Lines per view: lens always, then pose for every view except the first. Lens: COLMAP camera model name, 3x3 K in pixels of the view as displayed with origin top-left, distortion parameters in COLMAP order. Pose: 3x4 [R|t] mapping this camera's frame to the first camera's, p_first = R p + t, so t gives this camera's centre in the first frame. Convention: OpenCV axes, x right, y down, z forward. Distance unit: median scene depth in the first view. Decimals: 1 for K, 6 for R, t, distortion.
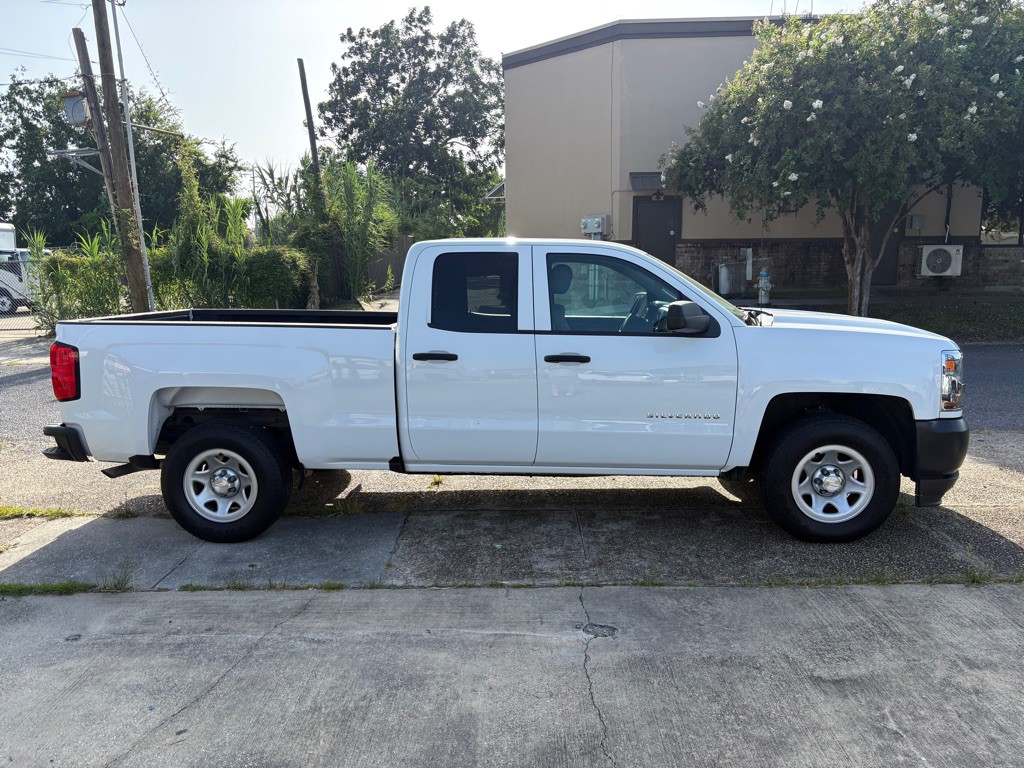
lens RADIAL K [[773.9, 0, 507.0], [0, 773.9, 382.1], [0, 0, 1]] dist [0.054839, -0.057308]
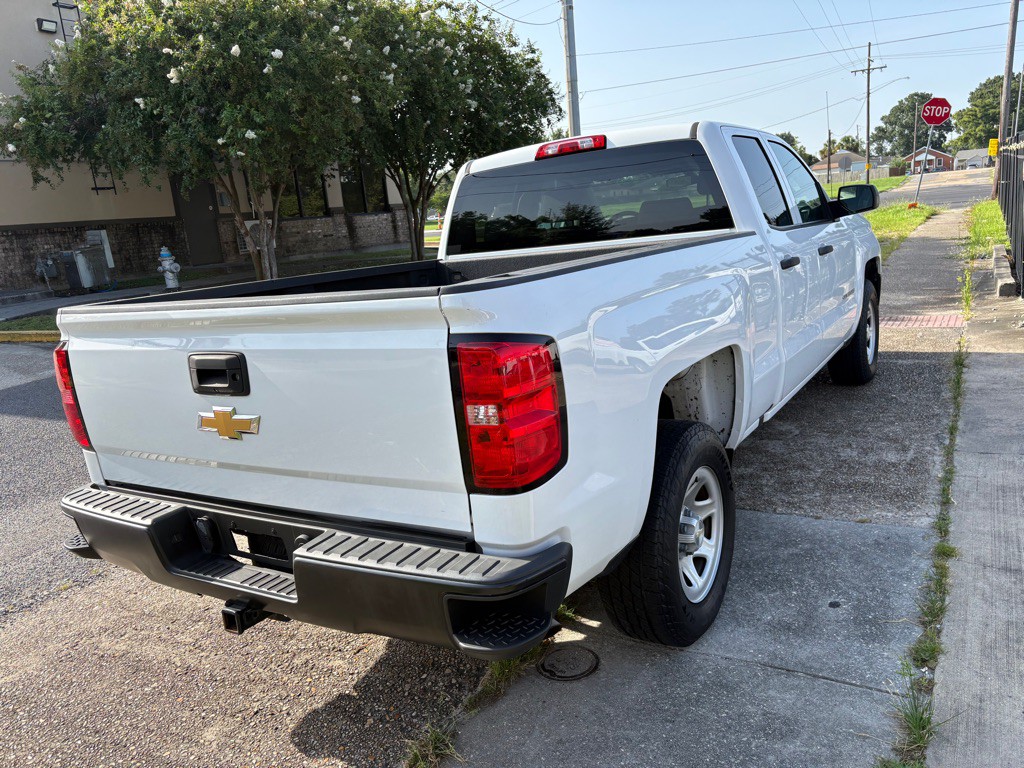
lens RADIAL K [[773.9, 0, 521.3], [0, 773.9, 392.6], [0, 0, 1]] dist [0.054839, -0.057308]
pose [[0.465118, -0.233969, 0.853770, -0.937184], [0.226725, 0.963758, 0.140595, -0.079185], [-0.855723, 0.128178, 0.501308, 0.862554]]
